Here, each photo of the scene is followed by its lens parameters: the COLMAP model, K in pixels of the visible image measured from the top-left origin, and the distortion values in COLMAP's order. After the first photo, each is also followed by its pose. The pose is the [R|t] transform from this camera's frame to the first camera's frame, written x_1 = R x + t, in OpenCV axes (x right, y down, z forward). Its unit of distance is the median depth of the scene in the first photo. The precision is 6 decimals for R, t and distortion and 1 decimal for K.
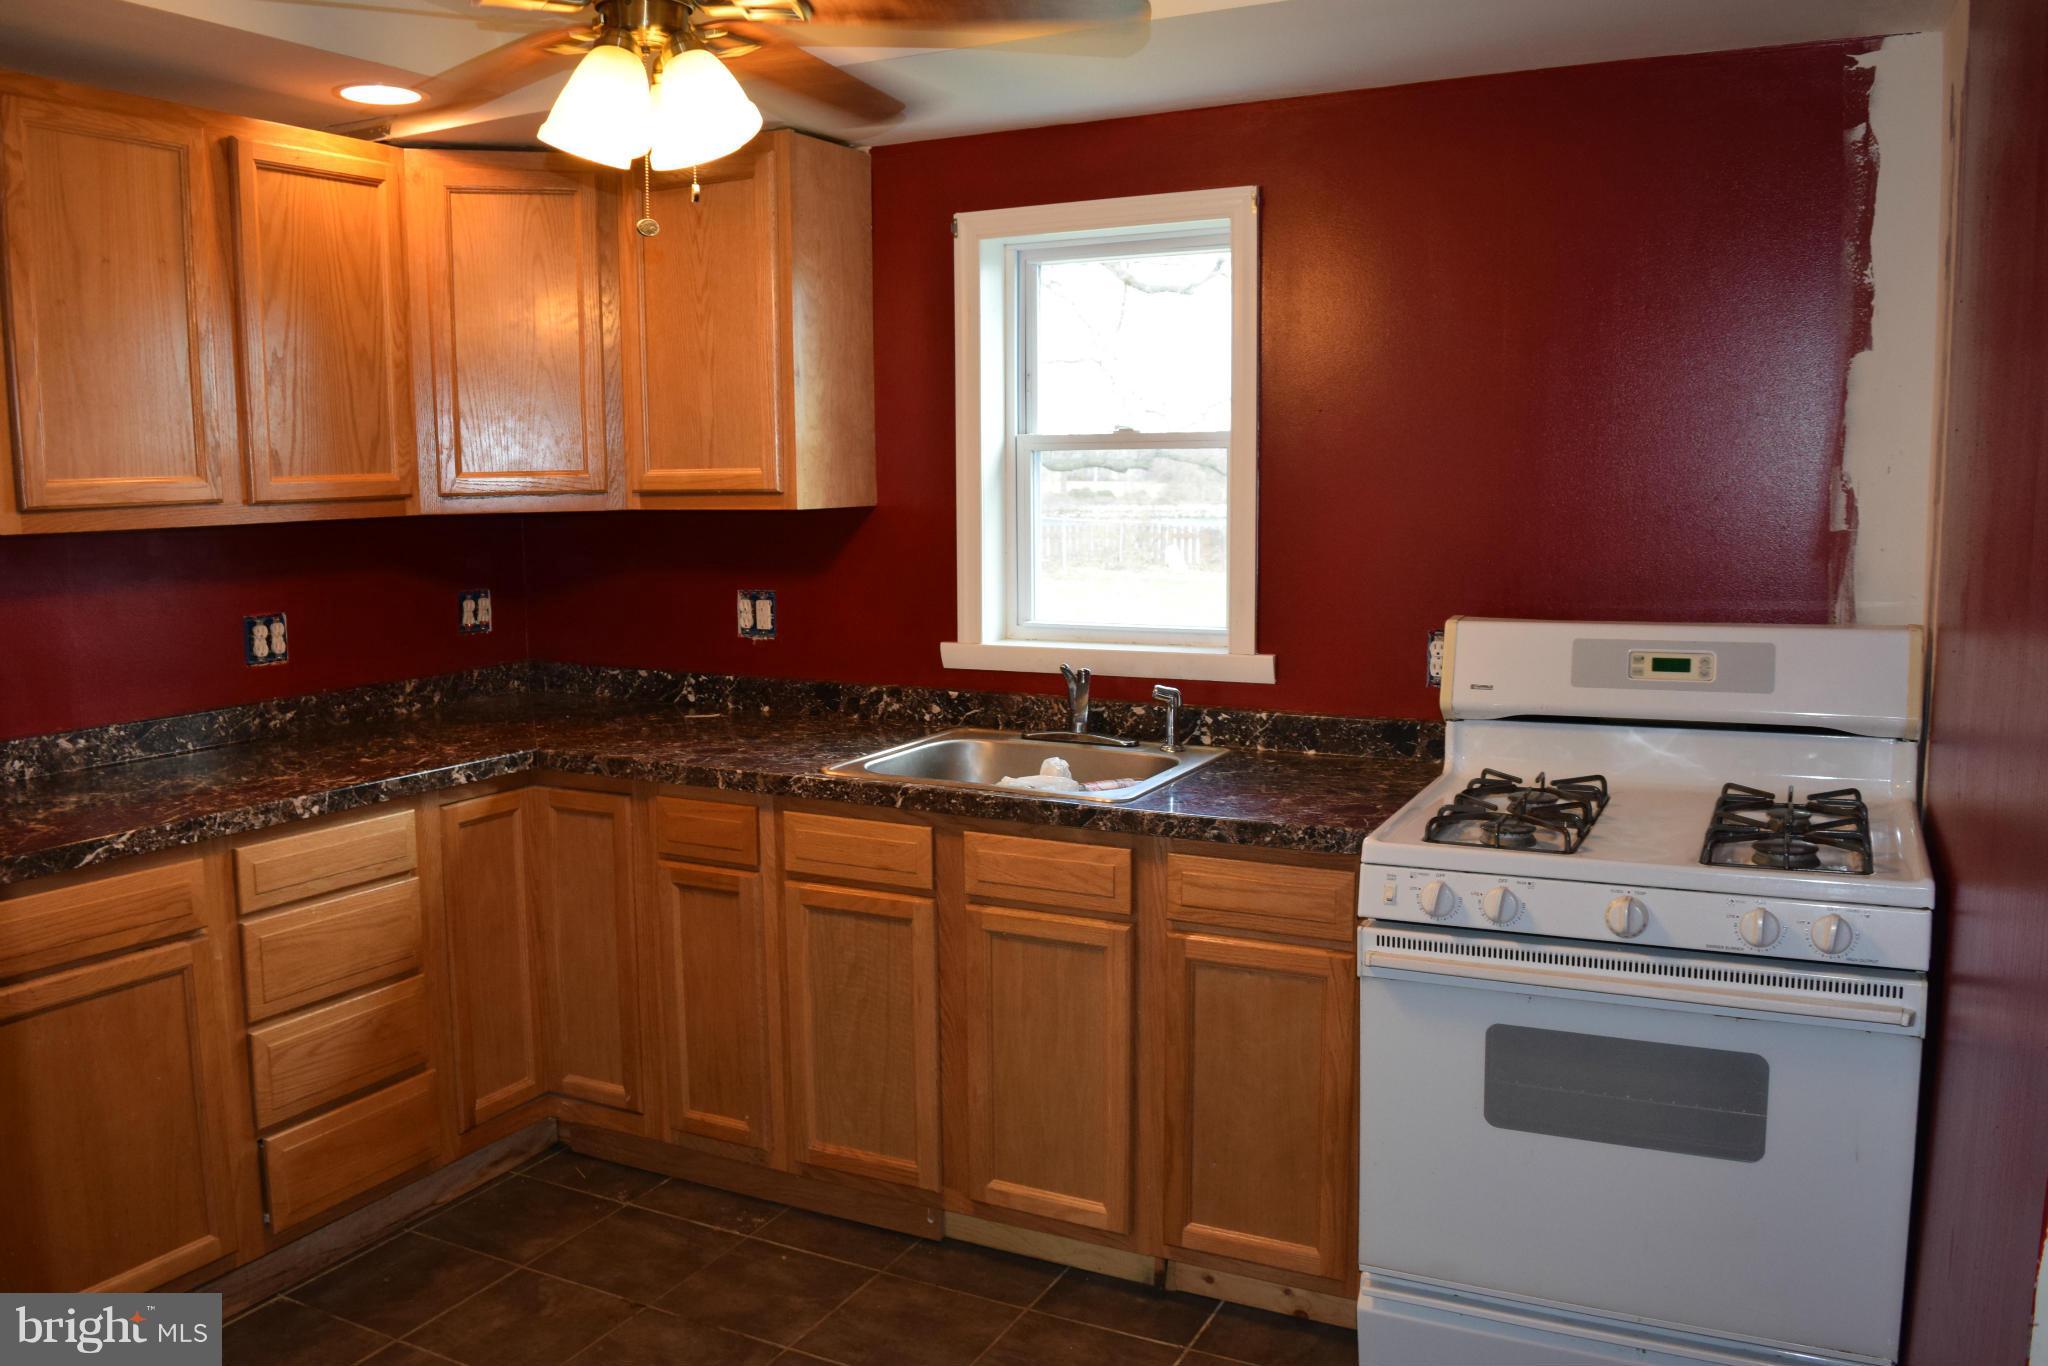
lens RADIAL K [[1602.7, 0, 1024.0], [0, 1602.7, 683.0], [0, 0, 1]] dist [-0.088991, 0.011647]
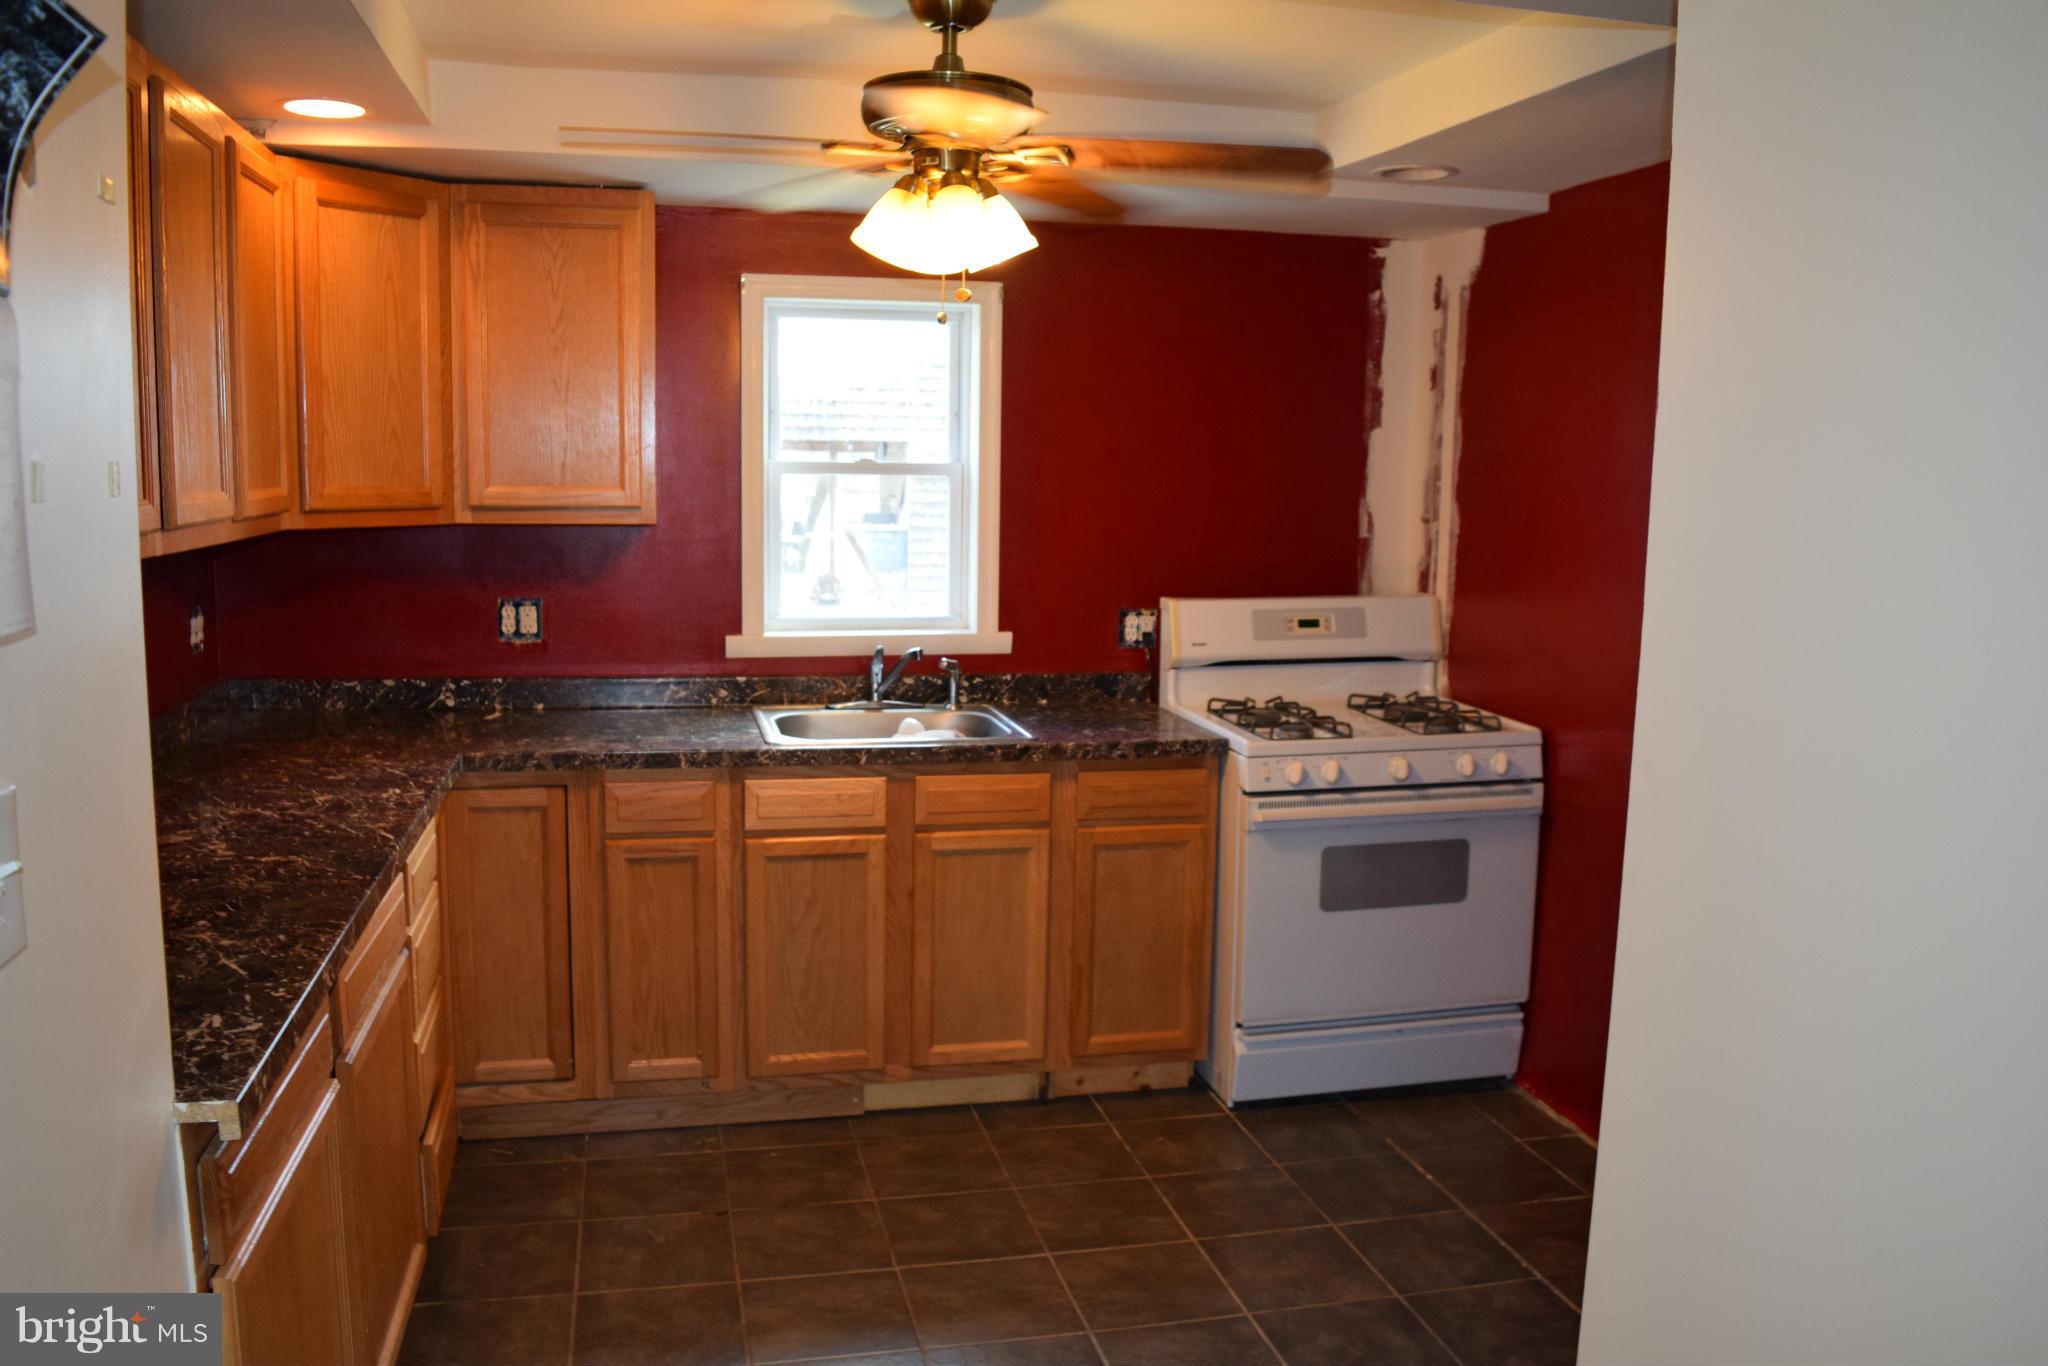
lens RADIAL K [[1602.7, 0, 1024.0], [0, 1602.7, 683.0], [0, 0, 1]] dist [-0.088991, 0.011647]
pose [[0.763994, -0.064638, 0.641978, -0.767336], [0.060287, 0.997768, 0.028716, -0.013782], [-0.642401, 0.016764, 0.766186, -0.042593]]
